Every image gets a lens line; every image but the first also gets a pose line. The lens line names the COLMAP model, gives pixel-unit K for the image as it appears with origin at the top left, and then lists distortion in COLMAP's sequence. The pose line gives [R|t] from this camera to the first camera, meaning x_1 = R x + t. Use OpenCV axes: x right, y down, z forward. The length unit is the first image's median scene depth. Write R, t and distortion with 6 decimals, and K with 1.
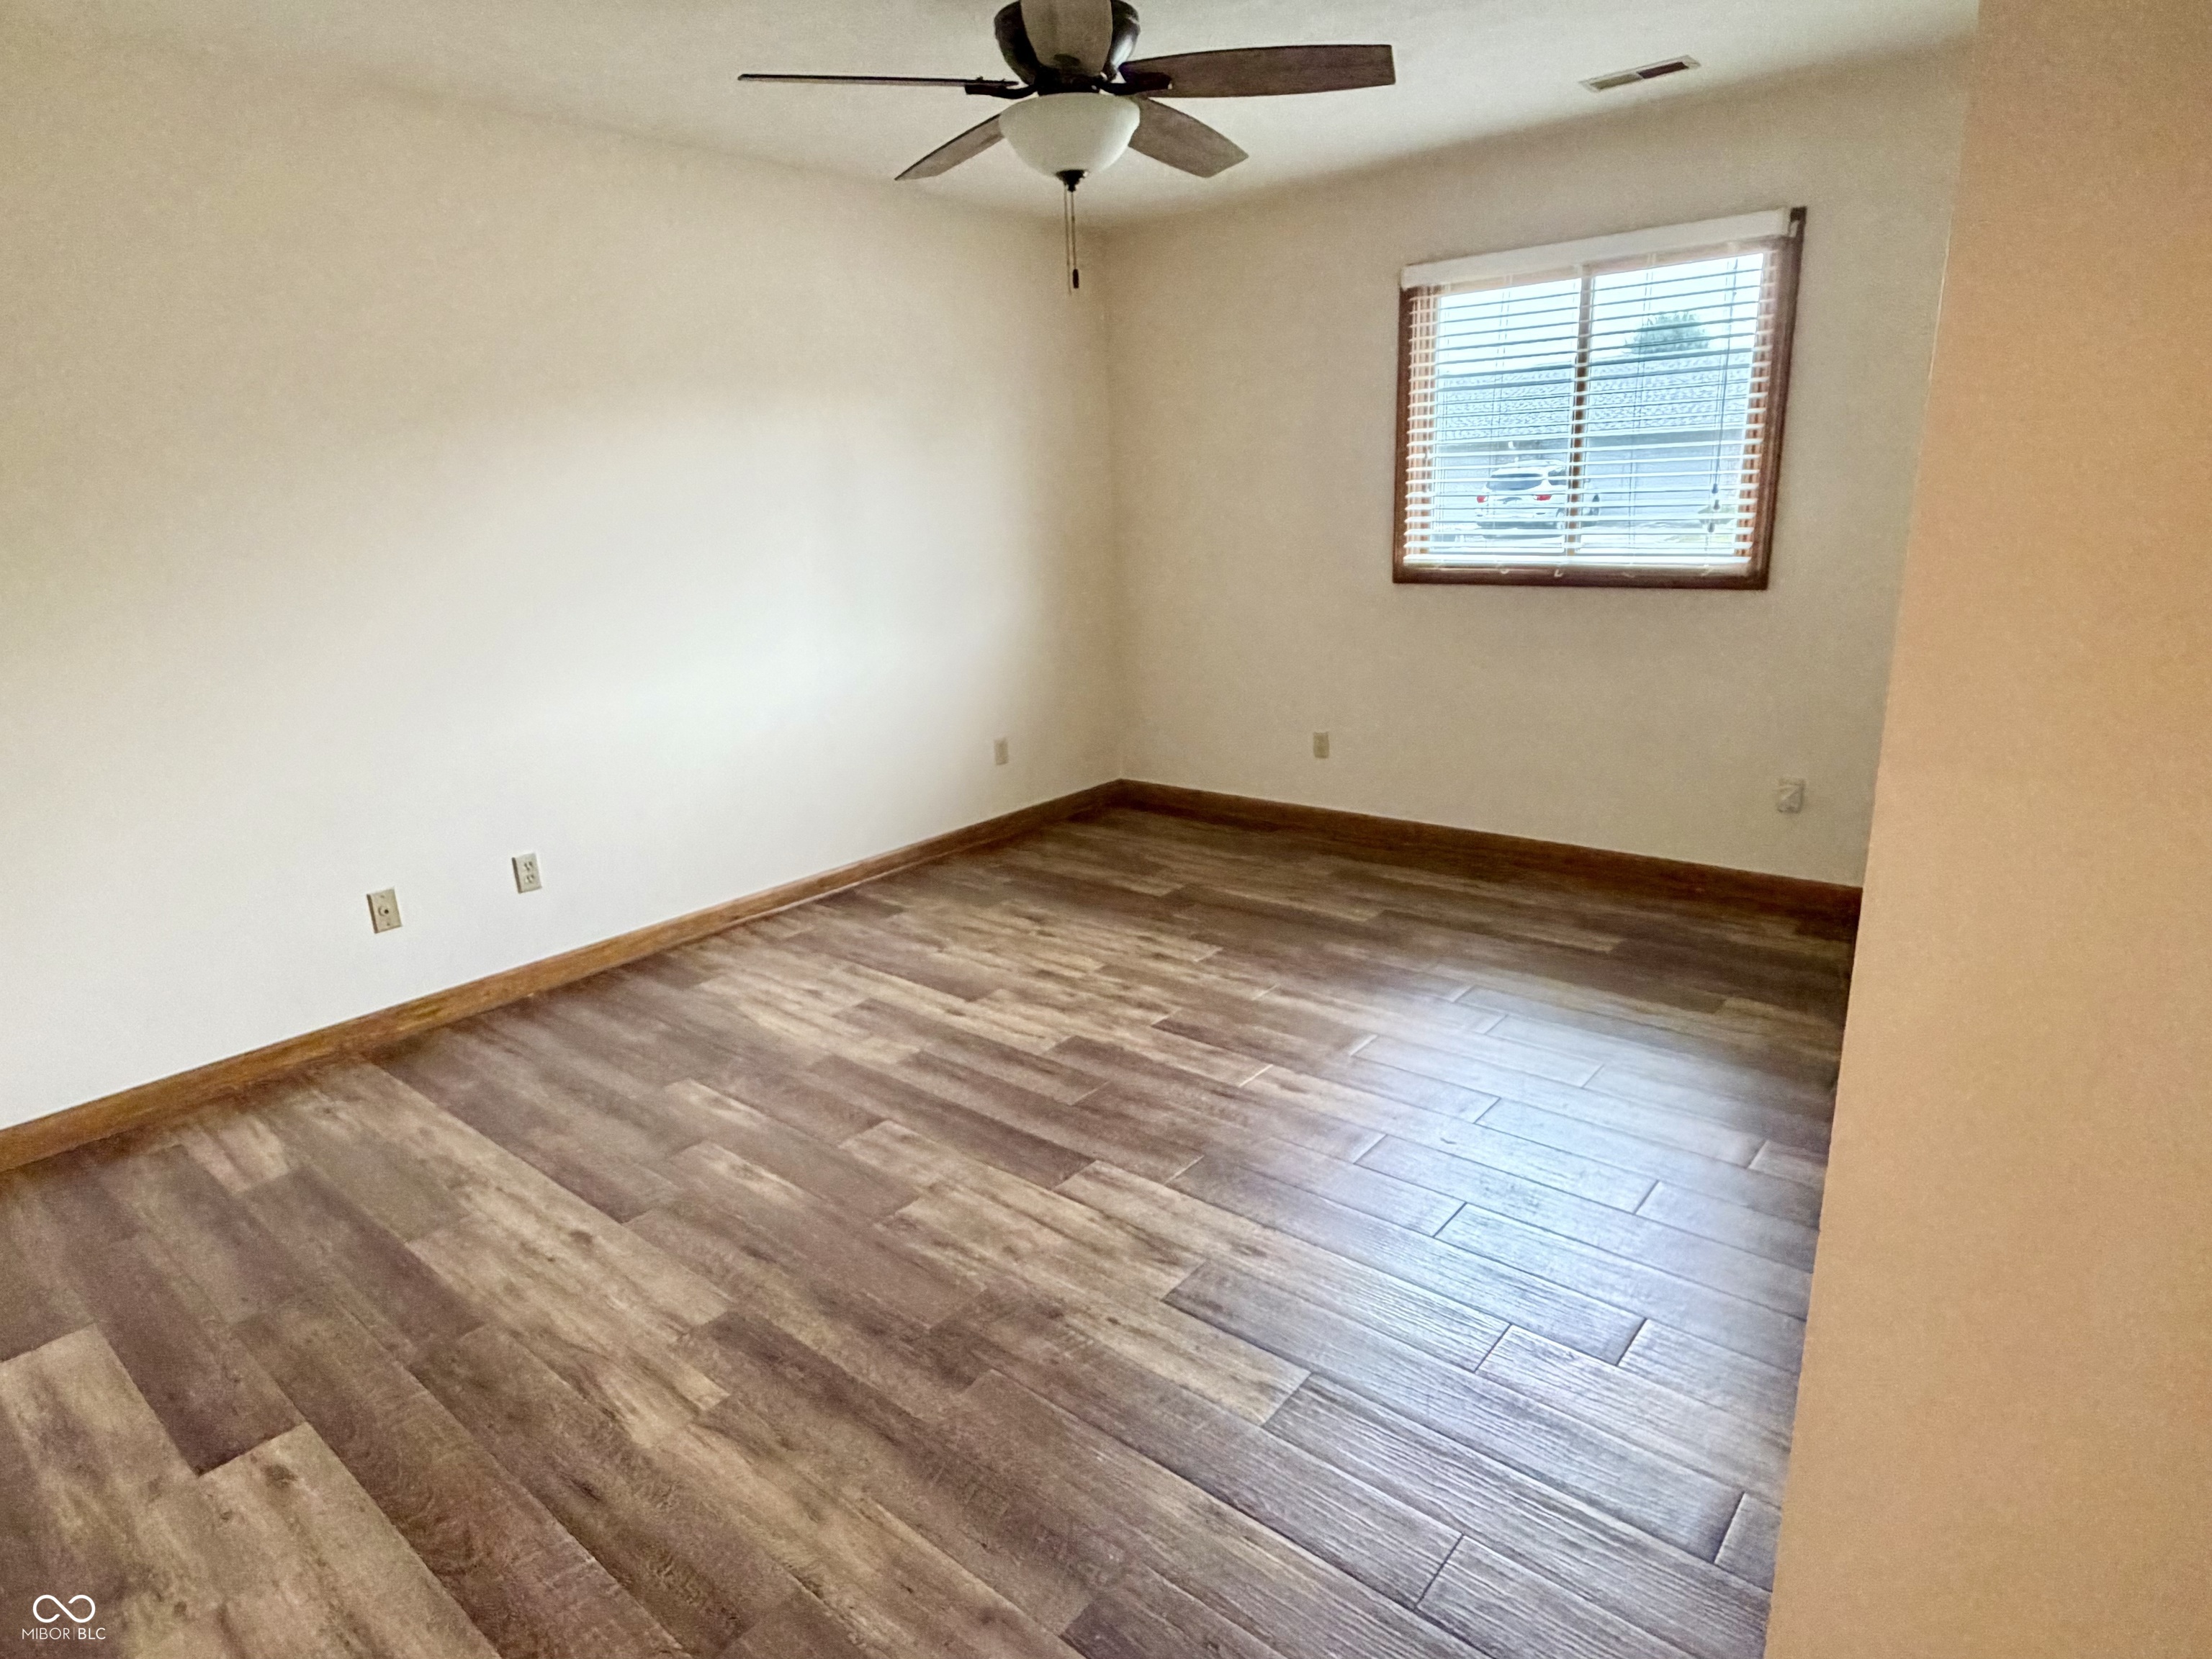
lens RADIAL K [[1230.2, 0, 1097.0], [0, 1230.2, 825.1], [0, 0, 1]] dist [0.000483, -0.000126]
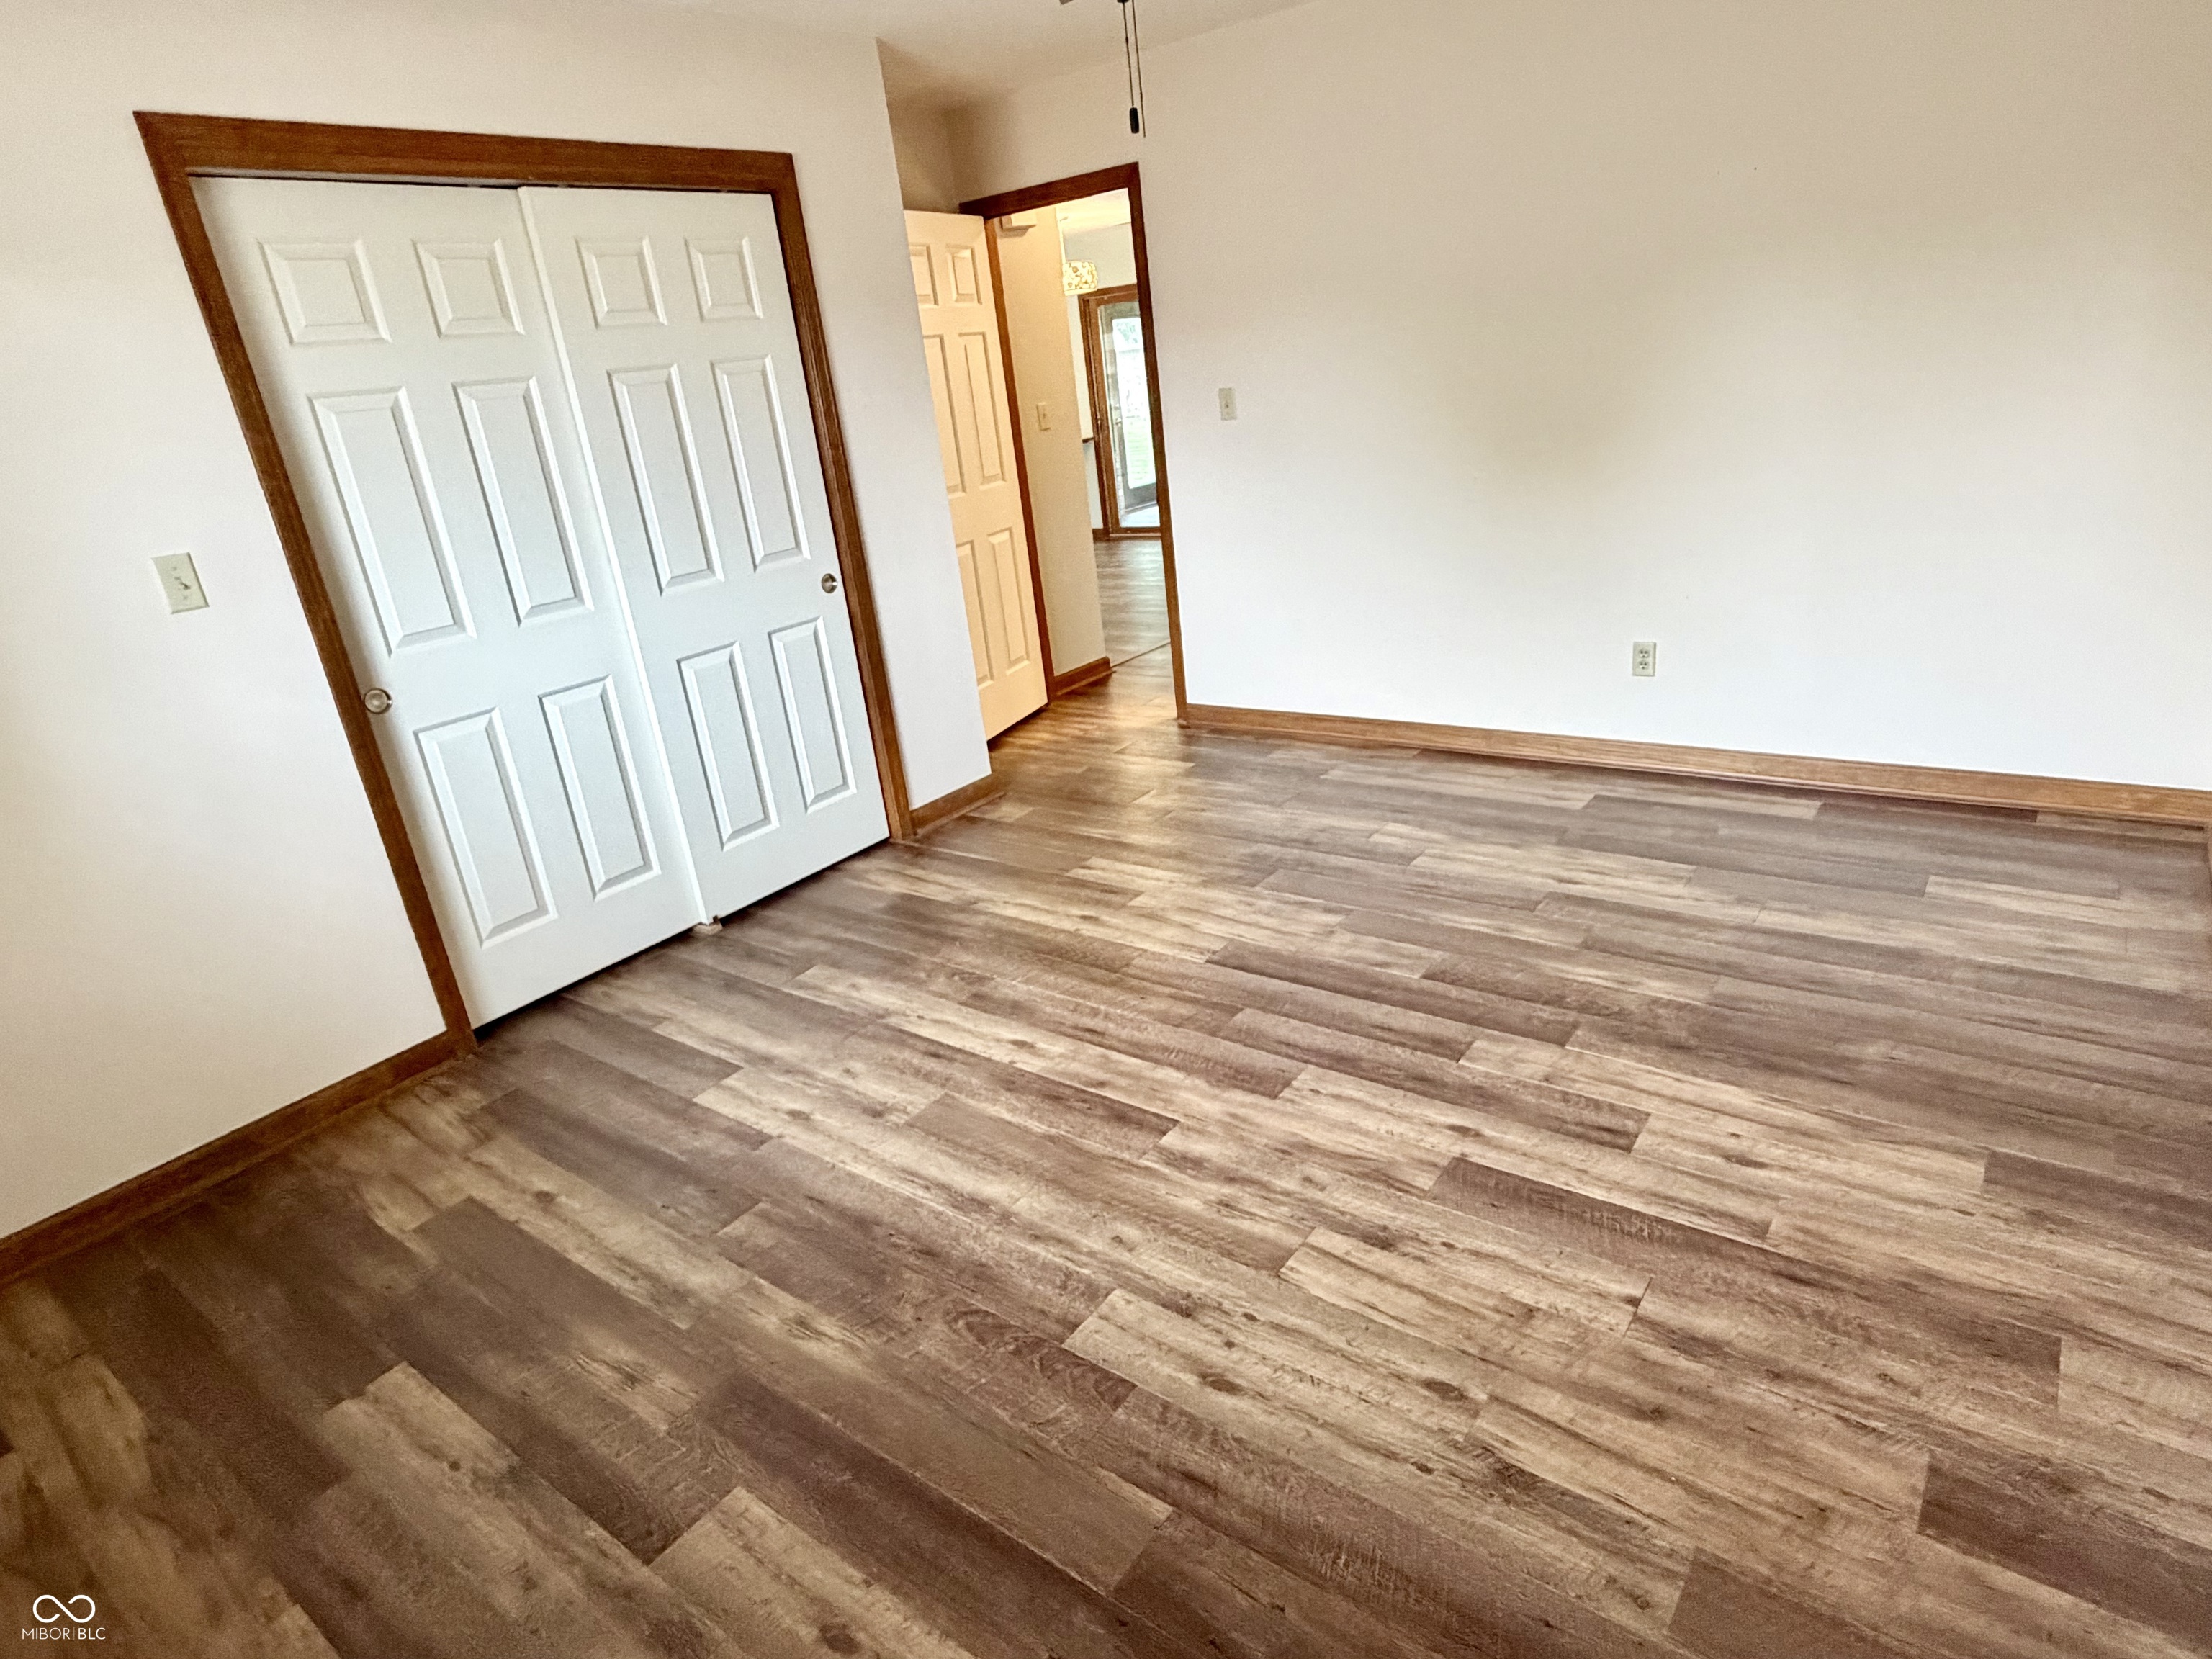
lens RADIAL K [[1230.2, 0, 1097.0], [0, 1230.2, 825.1], [0, 0, 1]] dist [0.000483, -0.000126]
pose [[-0.986941, 0.160865, 0.008363, 0.058238], [0.135699, 0.802320, 0.581264, -0.436155], [0.086796, 0.574808, -0.813672, 1.522823]]
